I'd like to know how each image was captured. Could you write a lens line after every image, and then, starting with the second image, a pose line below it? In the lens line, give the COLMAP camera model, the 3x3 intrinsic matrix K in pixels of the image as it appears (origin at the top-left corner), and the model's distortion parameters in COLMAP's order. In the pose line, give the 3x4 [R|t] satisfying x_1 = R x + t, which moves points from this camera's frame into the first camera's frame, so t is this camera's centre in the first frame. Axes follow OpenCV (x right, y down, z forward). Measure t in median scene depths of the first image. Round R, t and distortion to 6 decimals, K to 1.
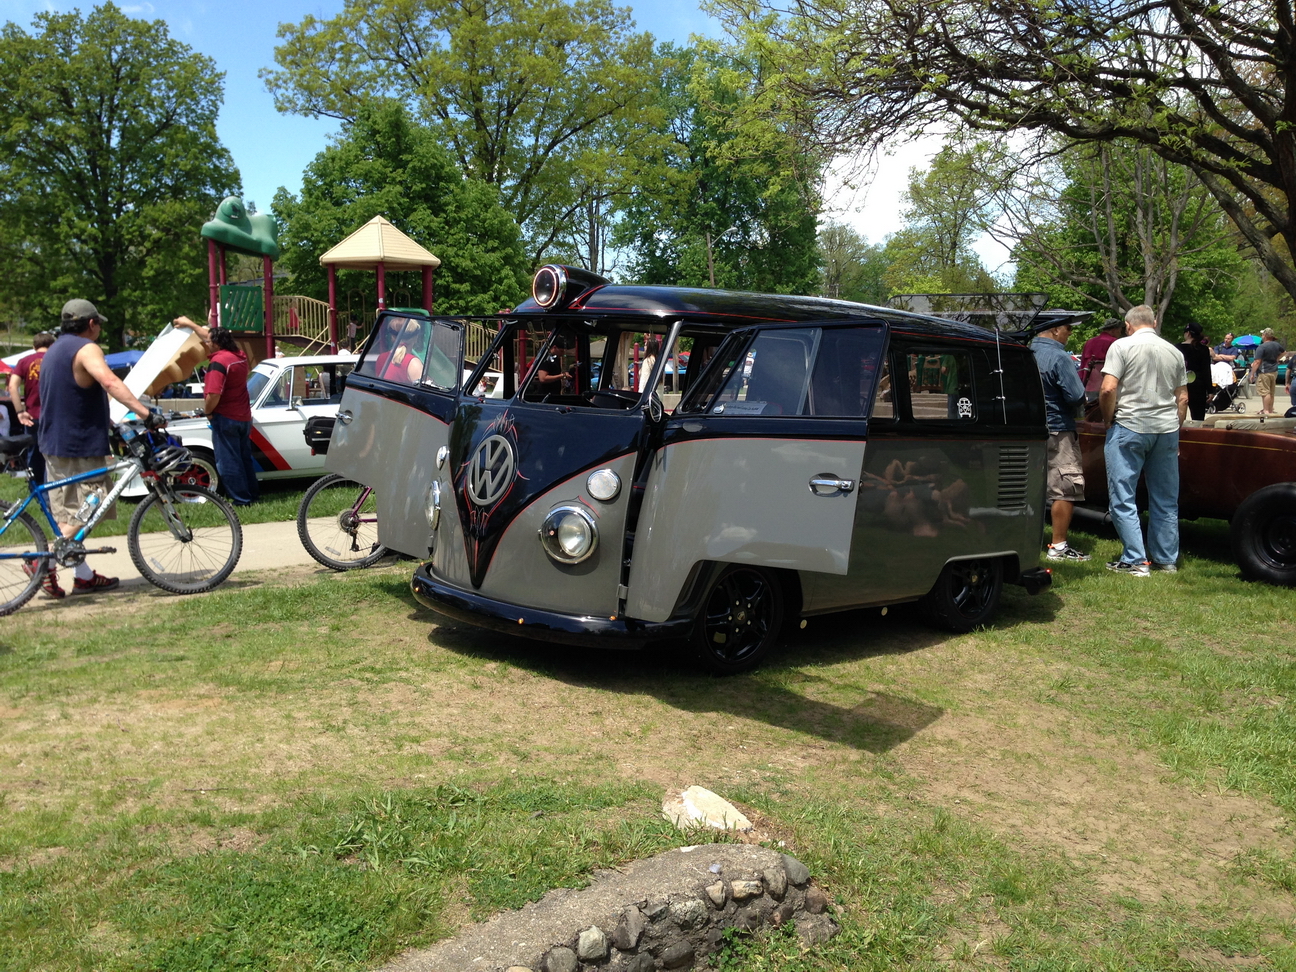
lens RADIAL K [[1225.6, 0, 646.5], [0, 1225.6, 475.6], [0, 0, 1]] dist [0.164393, -0.308274]
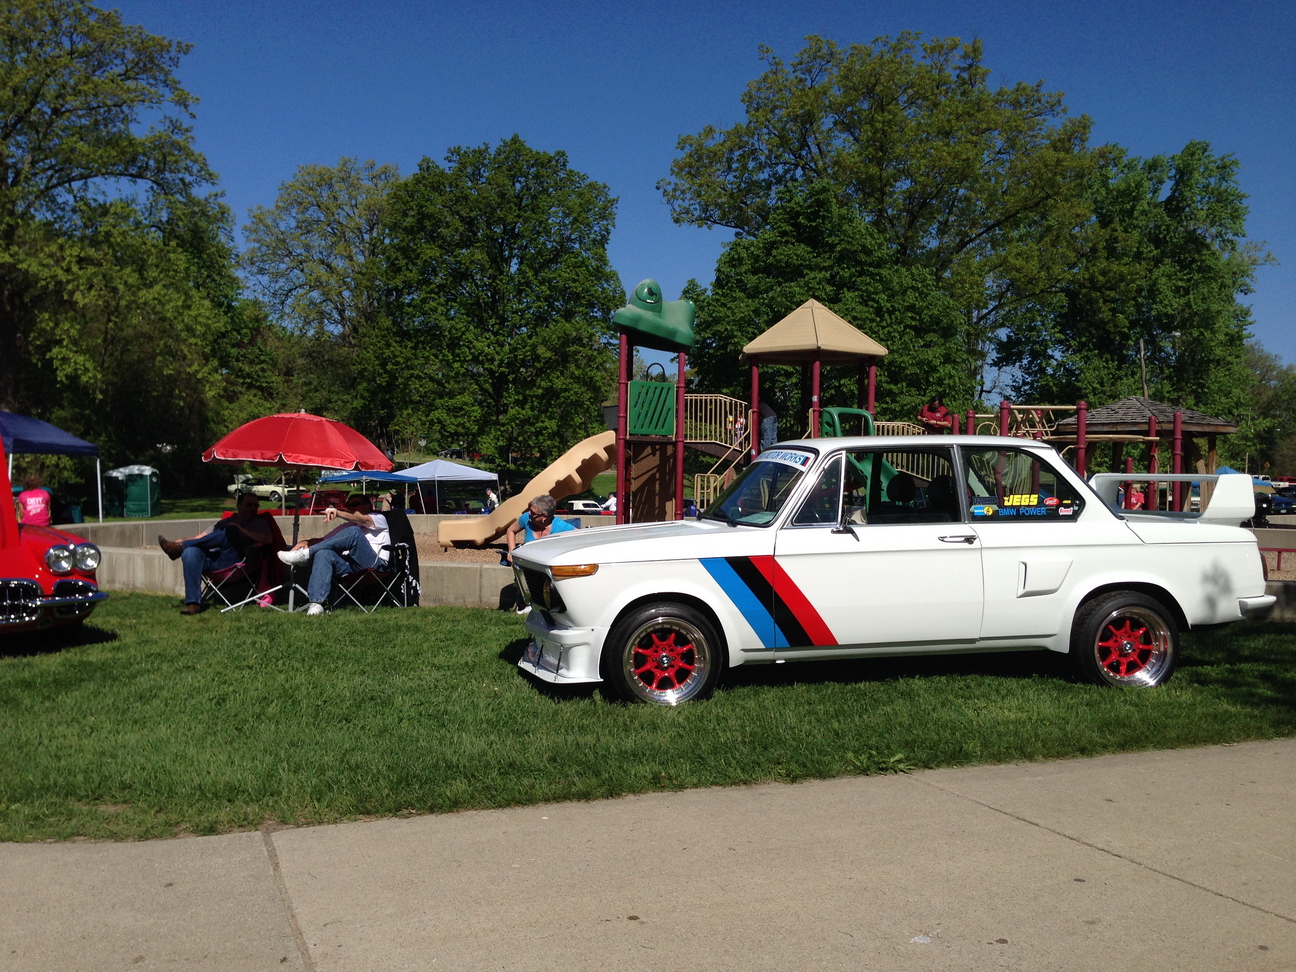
lens RADIAL K [[1230.0, 0, 648.0], [0, 1230.0, 486.0], [0, 0, 1]] dist [0.055845, -0.015429]
pose [[0.961119, 0.021329, -0.275308, -0.034547], [-0.046870, 0.995146, -0.086531, -0.003590], [0.272126, 0.096070, 0.957454, 0.073586]]
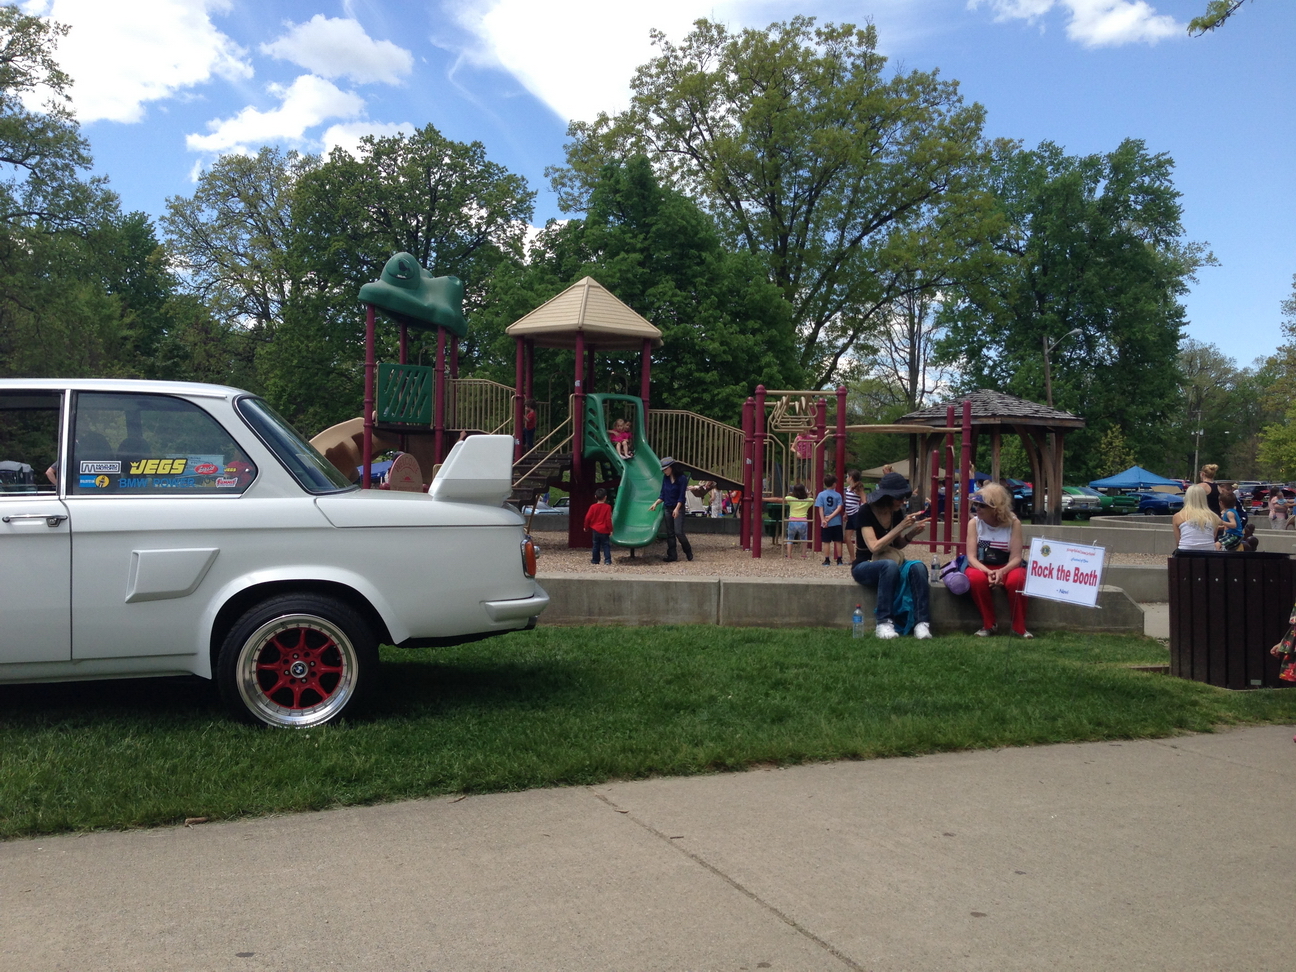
lens RADIAL K [[1225.6, 0, 646.5], [0, 1225.6, 475.6], [0, 0, 1]] dist [0.164393, -0.308274]
pose [[0.966320, 0.021356, -0.256456, 0.005577], [-0.047800, 0.994104, -0.097326, -0.005899], [0.252865, 0.106306, 0.961643, 0.108866]]
